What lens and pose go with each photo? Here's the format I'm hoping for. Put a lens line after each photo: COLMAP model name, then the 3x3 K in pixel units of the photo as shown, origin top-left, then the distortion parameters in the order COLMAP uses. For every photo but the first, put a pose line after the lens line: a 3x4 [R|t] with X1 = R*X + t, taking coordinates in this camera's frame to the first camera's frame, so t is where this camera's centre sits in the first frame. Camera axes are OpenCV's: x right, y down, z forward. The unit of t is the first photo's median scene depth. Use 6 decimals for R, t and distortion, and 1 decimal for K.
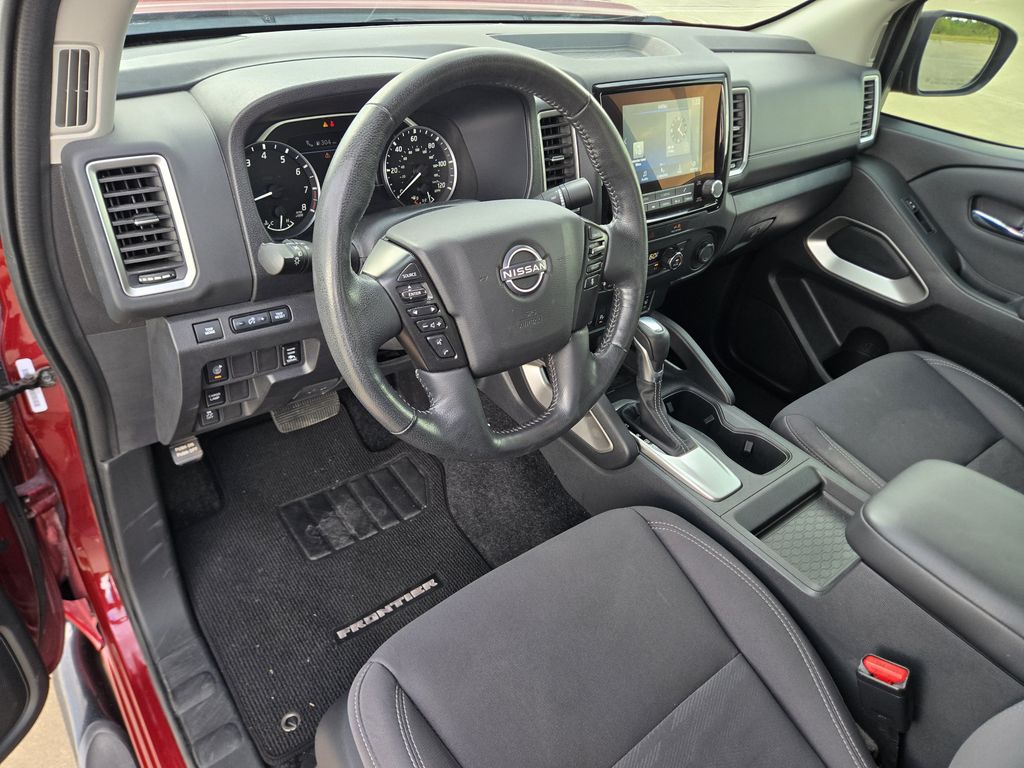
lens RADIAL K [[686.2, 0, 512.0], [0, 686.2, 384.0], [0, 0, 1]] dist [-0.002511, -0.001015]
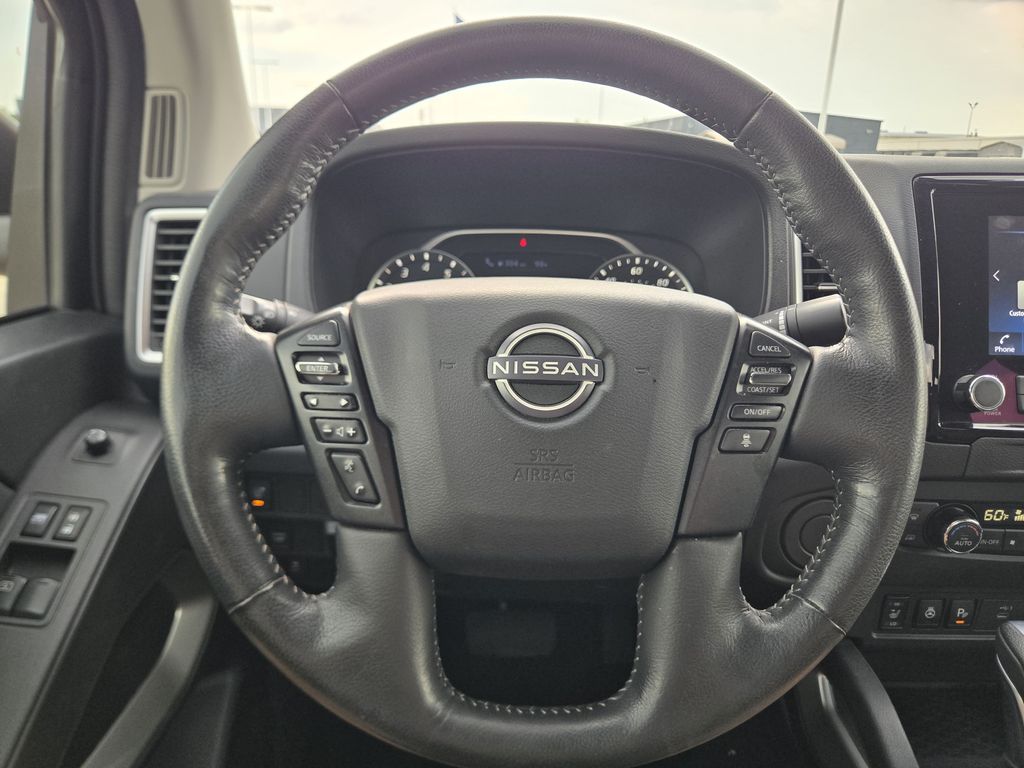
lens RADIAL K [[686.2, 0, 512.0], [0, 686.2, 384.0], [0, 0, 1]] dist [-0.002511, -0.001015]
pose [[0.772533, 0.078468, -0.630107, 0.319242], [-0.313484, 0.910101, -0.271006, -0.013785], [0.552196, 0.406890, 0.727681, 0.637290]]
